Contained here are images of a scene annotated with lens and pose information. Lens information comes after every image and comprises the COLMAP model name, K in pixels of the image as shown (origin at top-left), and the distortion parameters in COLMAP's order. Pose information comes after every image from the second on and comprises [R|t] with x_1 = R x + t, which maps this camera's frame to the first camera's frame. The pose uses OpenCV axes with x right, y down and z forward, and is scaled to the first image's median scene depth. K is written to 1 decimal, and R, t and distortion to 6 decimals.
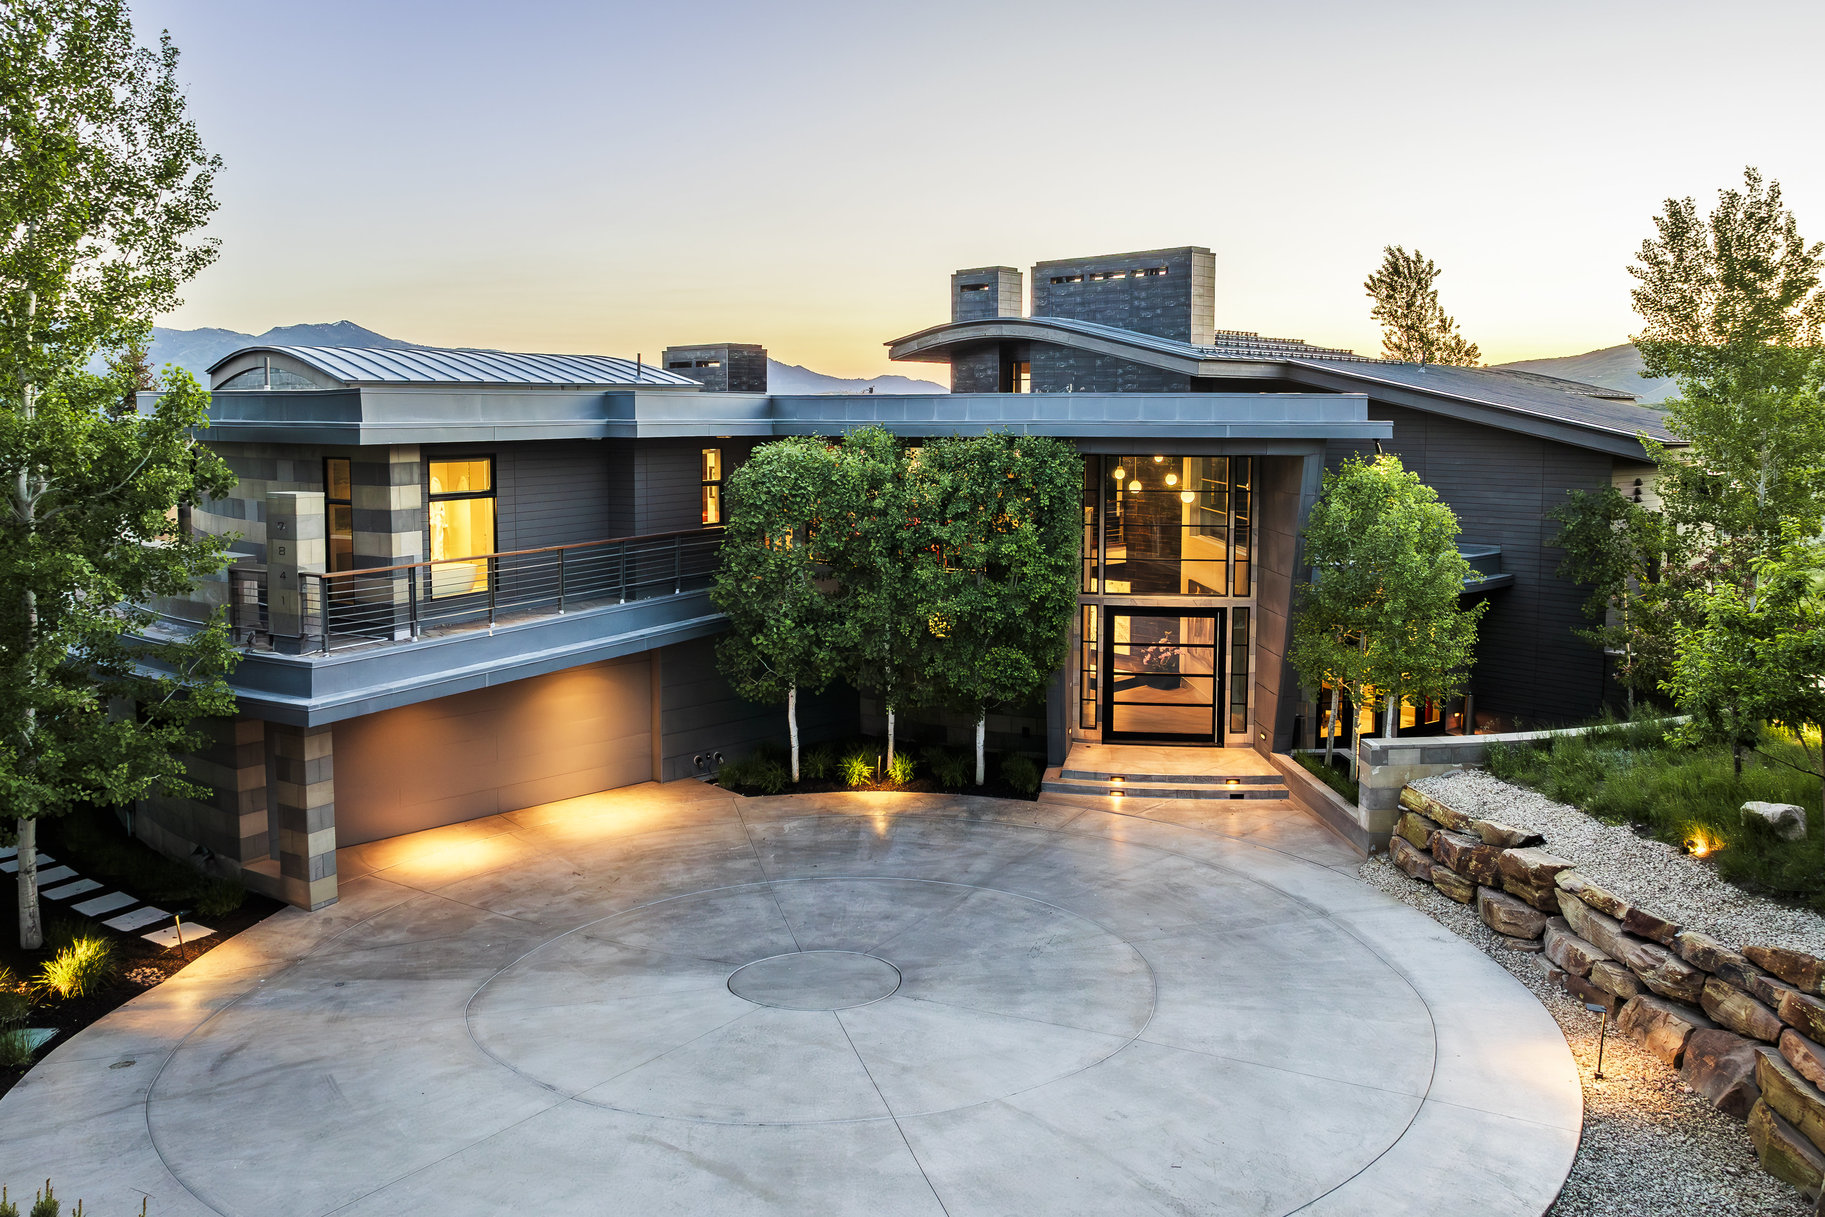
lens RADIAL K [[1097.5, 0, 912.5], [0, 1097.5, 608.5], [0, 0, 1]] dist [-0.035190, -0.002077]
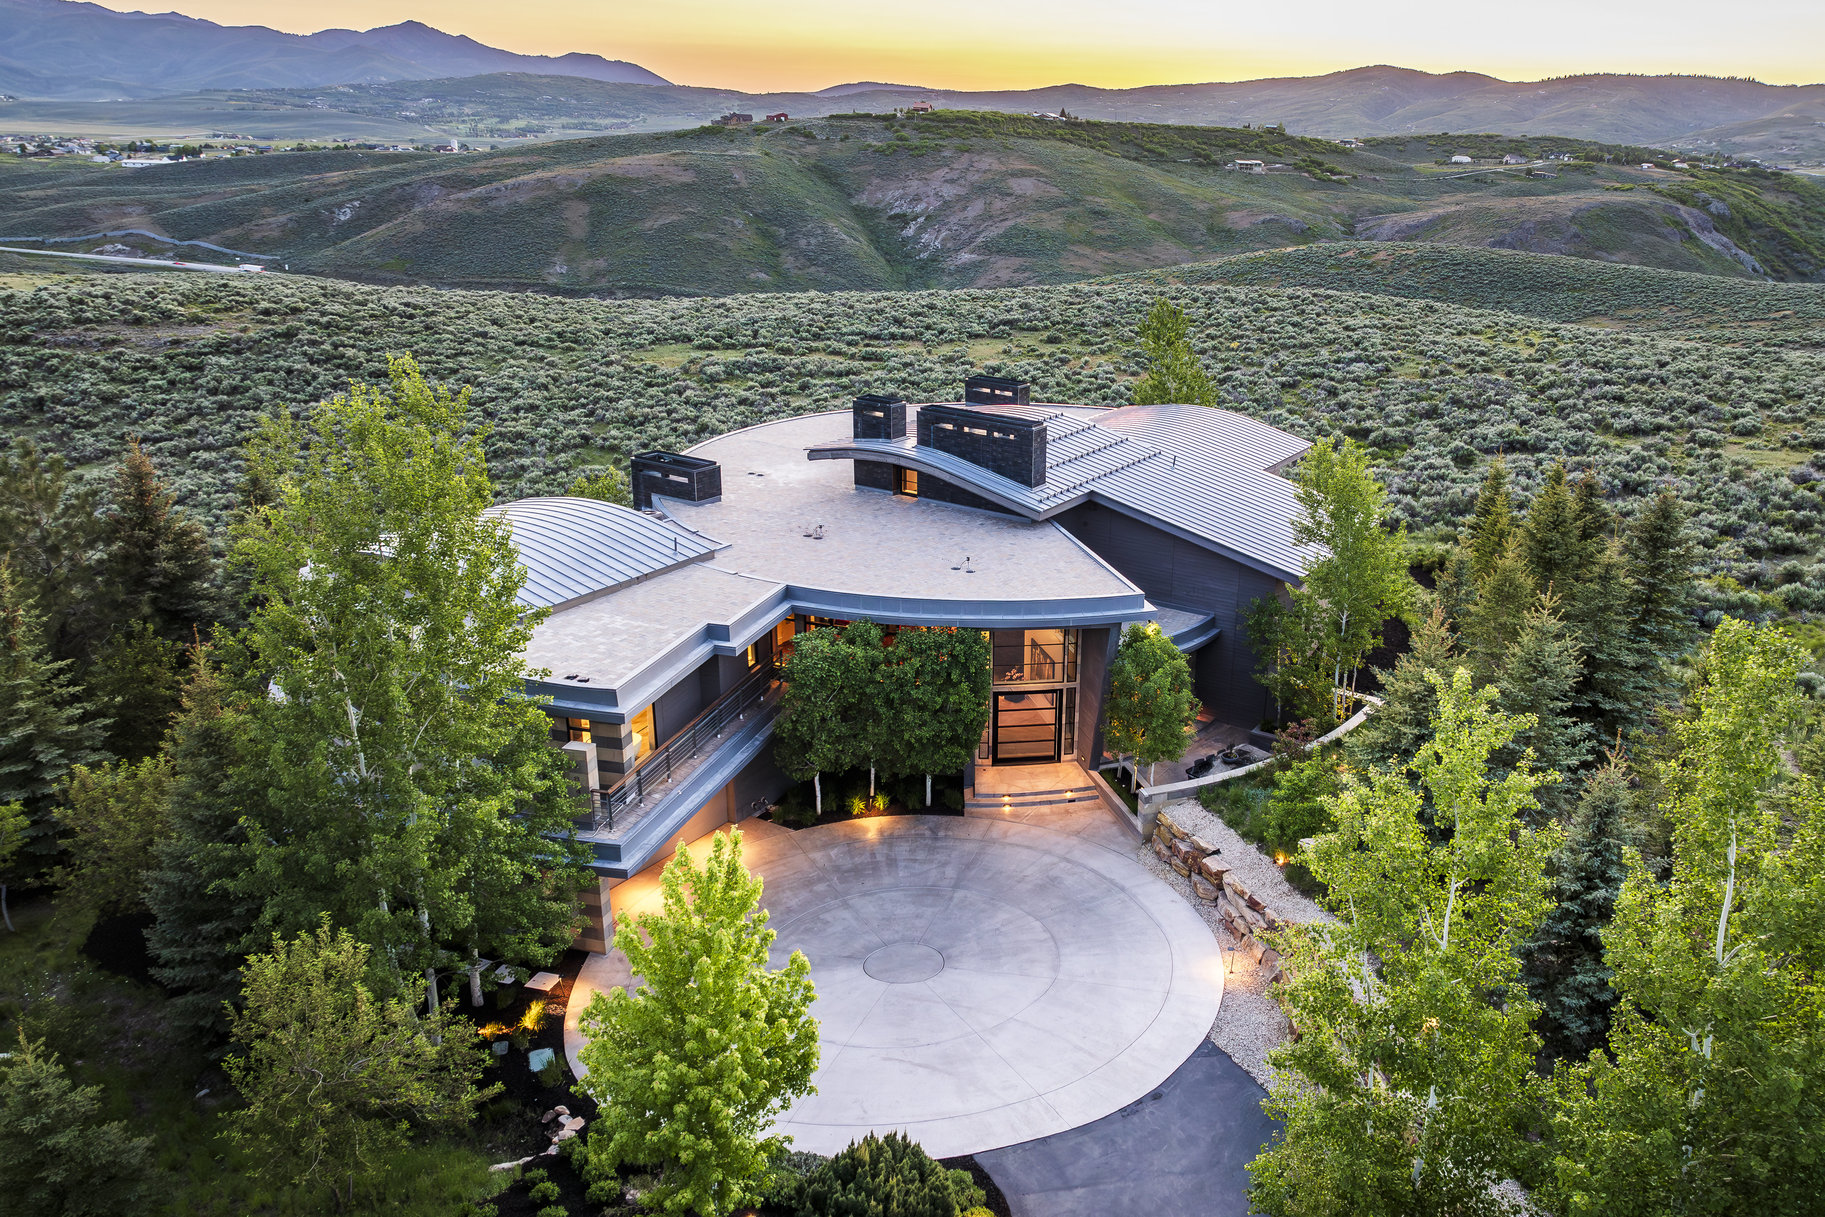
lens RADIAL K [[1245.6, 0, 912.5], [0, 1245.6, 608.5], [0, 0, 1]] dist [-0.045896, -0.001568]
pose [[0.969414, -0.091832, 0.227603, -0.425053], [0.028637, 0.963350, 0.266716, -0.739631], [-0.243755, -0.252040, 0.936515, -0.836298]]
